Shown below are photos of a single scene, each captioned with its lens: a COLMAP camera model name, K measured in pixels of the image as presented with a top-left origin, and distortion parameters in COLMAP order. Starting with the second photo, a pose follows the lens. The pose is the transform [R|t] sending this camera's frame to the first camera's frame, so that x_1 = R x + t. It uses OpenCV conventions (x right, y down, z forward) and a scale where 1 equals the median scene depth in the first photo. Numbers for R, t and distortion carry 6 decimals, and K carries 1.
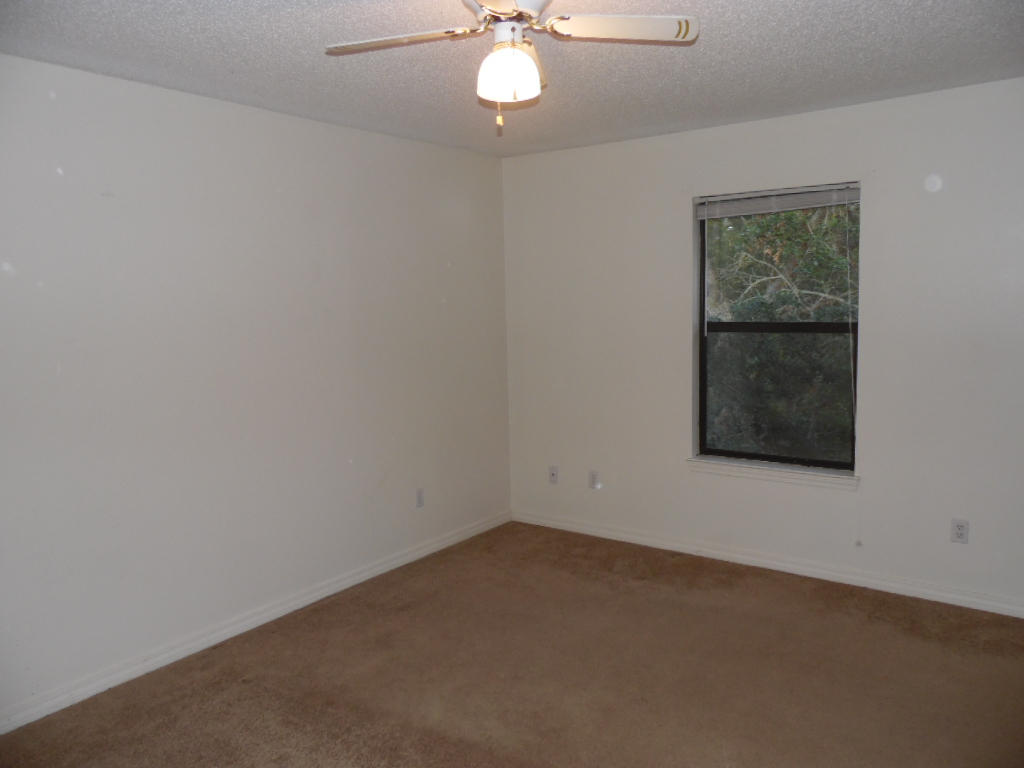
lens RADIAL K [[765.7, 0, 509.3], [0, 765.7, 383.8], [0, 0, 1]] dist [-0.028248, 0.055090]
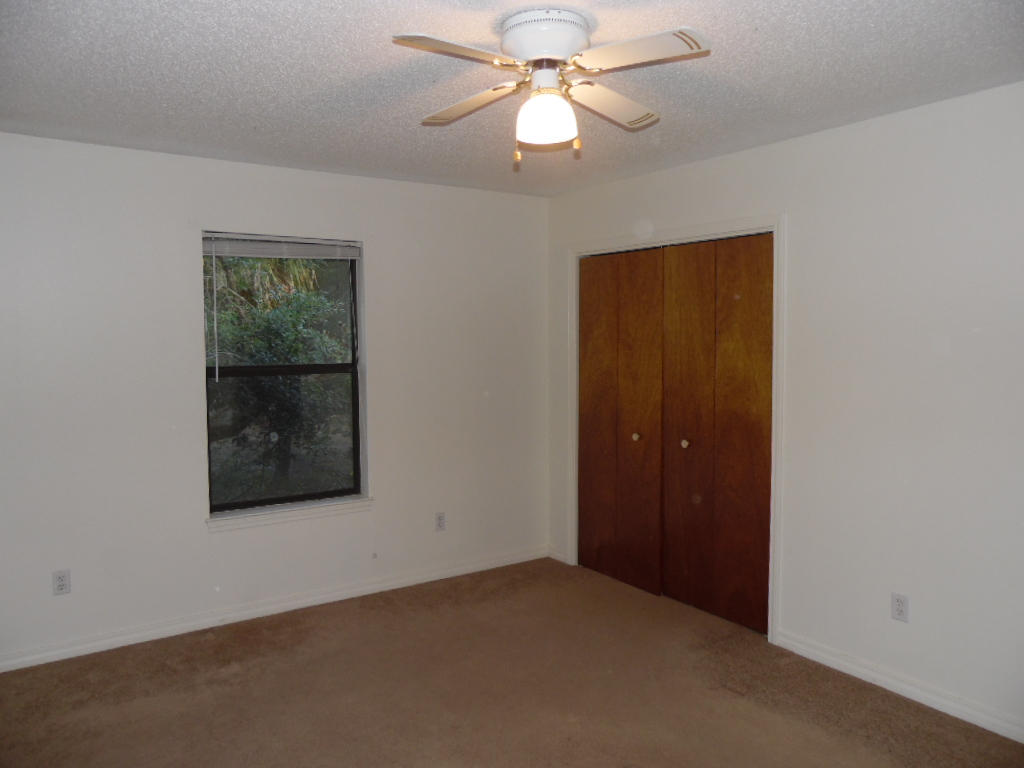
lens RADIAL K [[765.7, 0, 513.4], [0, 765.7, 381.0], [0, 0, 1]] dist [-0.028248, 0.055090]
pose [[0.334625, -0.036152, 0.941658, -0.526121], [0.102291, 0.994753, 0.001840, -0.030580], [-0.936783, 0.095707, 0.336567, 0.382386]]
